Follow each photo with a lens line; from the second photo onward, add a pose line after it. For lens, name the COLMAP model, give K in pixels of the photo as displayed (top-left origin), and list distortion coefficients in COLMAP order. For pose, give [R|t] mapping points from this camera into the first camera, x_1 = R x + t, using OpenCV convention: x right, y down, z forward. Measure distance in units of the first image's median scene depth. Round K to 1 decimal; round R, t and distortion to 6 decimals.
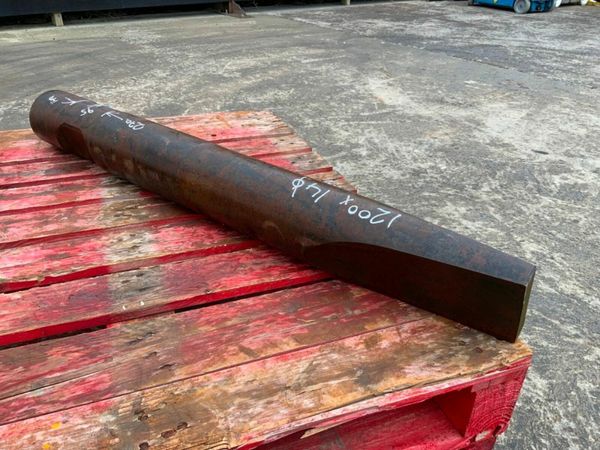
lens RADIAL K [[496.3, 0, 300.7], [0, 496.3, 225.9], [0, 0, 1]] dist [0.104791, -0.207216]
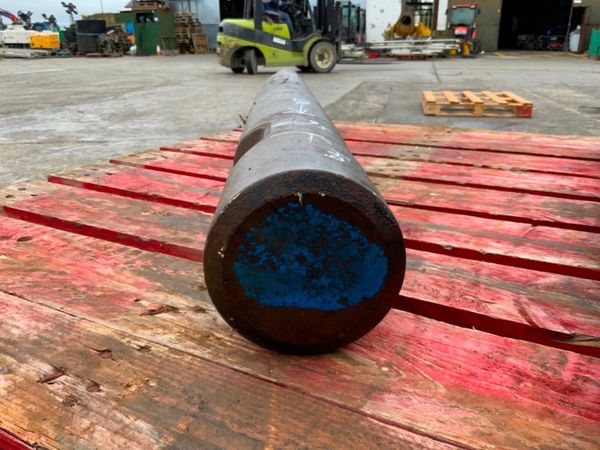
lens RADIAL K [[500.7, 0, 300.0], [0, 500.7, 225.0], [0, 0, 1]] dist [0.071646, -0.158165]
pose [[-0.659885, -0.279801, 0.697326, -0.843218], [0.363469, 0.693389, 0.622175, -0.505687], [-0.657603, 0.664021, -0.355857, 1.376123]]
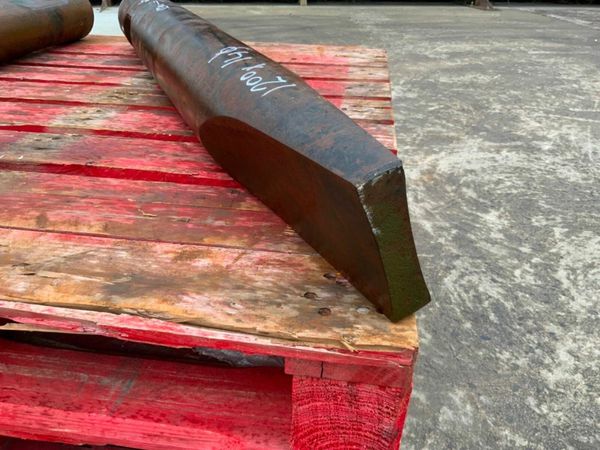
lens RADIAL K [[496.3, 0, 300.7], [0, 496.3, 225.9], [0, 0, 1]] dist [0.104791, -0.207216]
pose [[0.880453, 0.229632, -0.414815, 0.370744], [-0.234790, 0.971251, 0.039314, 0.091056], [0.411917, 0.062780, 0.909056, 0.309967]]
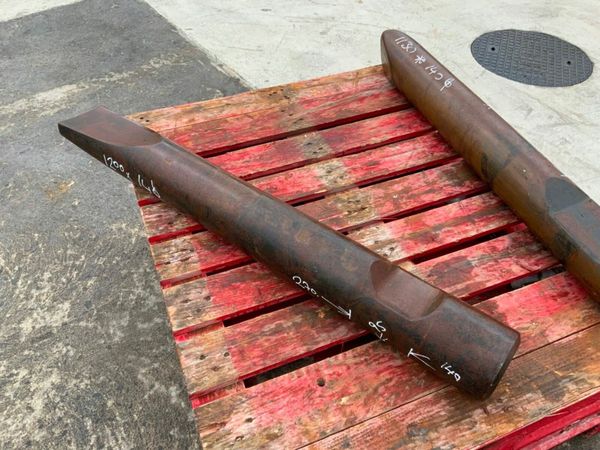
lens RADIAL K [[496.3, 0, 300.7], [0, 496.3, 225.9], [0, 0, 1]] dist [0.104791, -0.207216]
pose [[-0.999048, -0.011508, -0.042069, -0.164010], [-0.043604, 0.242081, 0.969276, -1.193122], [-0.000971, 0.970188, -0.242352, 1.334135]]
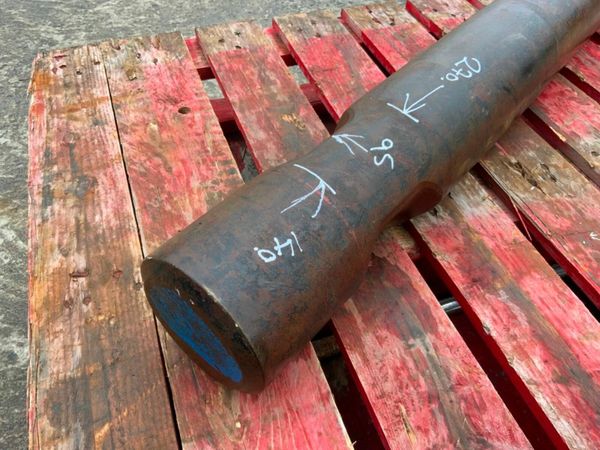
lens RADIAL K [[496.3, 0, 300.7], [0, 496.3, 225.9], [0, 0, 1]] dist [0.104791, -0.207216]
pose [[0.019868, -0.756746, 0.653407, -0.811942], [0.471326, 0.583449, 0.661392, -0.540946], [-0.881735, 0.294827, 0.368266, 1.039171]]
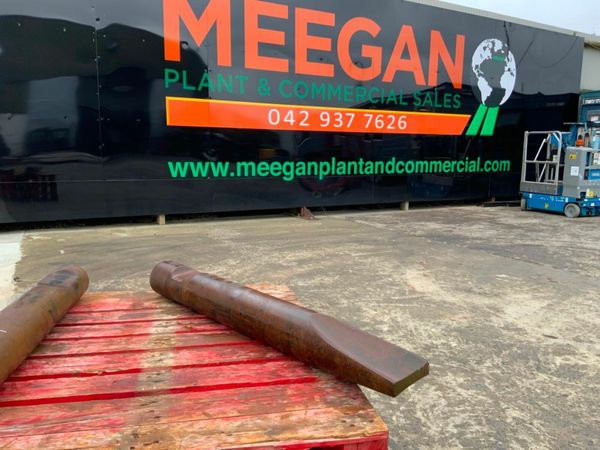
lens RADIAL K [[496.3, 0, 300.7], [0, 496.3, 225.9], [0, 0, 1]] dist [0.104791, -0.207216]
pose [[0.987355, 0.009122, -0.158260, 0.295677], [-0.067025, 0.928739, -0.364626, 0.170089], [0.143656, 0.370623, 0.917607, -0.449544]]
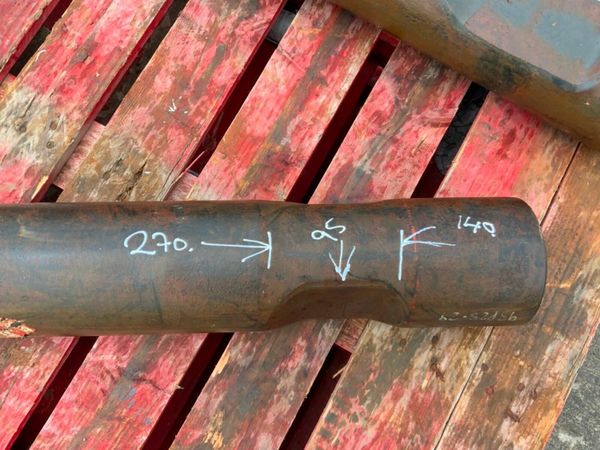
lens RADIAL K [[496.3, 0, 300.7], [0, 496.3, 225.9], [0, 0, 1]] dist [0.104791, -0.207216]
pose [[-0.766175, 0.622501, -0.159587, -0.381821], [-0.359459, -0.209288, 0.909389, -0.677287], [0.532696, 0.754116, 0.384115, 0.915909]]
